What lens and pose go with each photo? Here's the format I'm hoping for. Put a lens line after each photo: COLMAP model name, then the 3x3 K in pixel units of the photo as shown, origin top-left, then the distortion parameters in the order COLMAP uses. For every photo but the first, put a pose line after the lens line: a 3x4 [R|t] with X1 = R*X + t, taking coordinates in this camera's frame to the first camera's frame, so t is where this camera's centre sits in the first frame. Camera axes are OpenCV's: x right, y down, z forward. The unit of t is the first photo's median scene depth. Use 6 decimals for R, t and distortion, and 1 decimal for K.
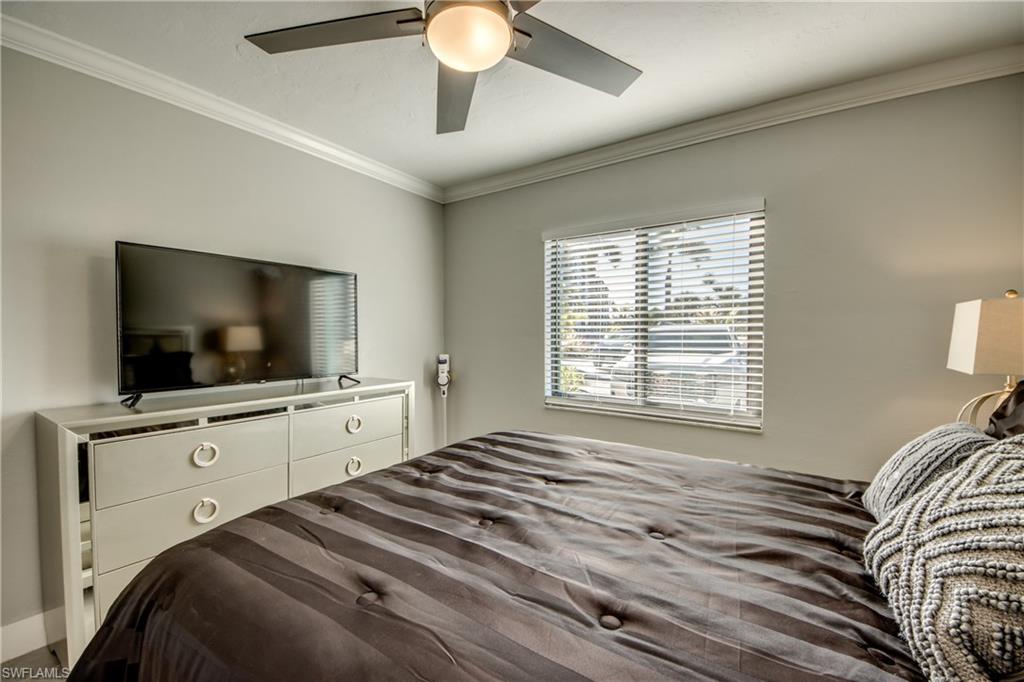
lens RADIAL K [[392.4, 0, 516.9], [0, 392.4, 320.9], [0, 0, 1]] dist [0.028835, -0.020267]
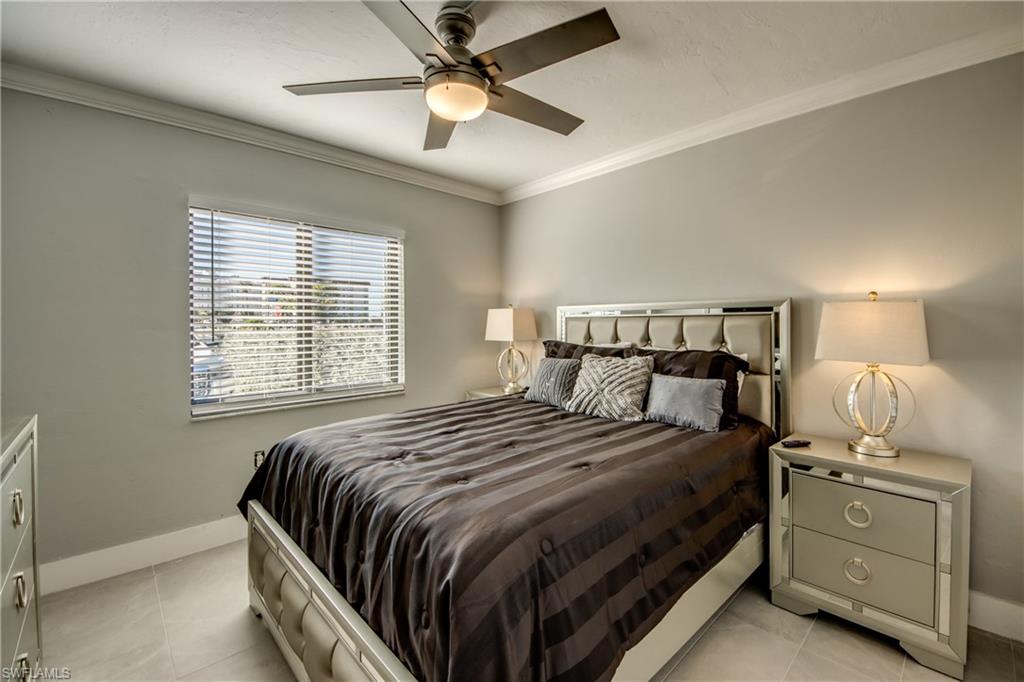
lens RADIAL K [[392.4, 0, 516.9], [0, 392.4, 320.9], [0, 0, 1]] dist [0.028835, -0.020267]
pose [[0.273172, 0.003610, 0.961958, -1.487008], [-0.024190, 0.999703, 0.003118, 0.024878], [-0.961661, -0.024121, 0.273178, 0.566779]]
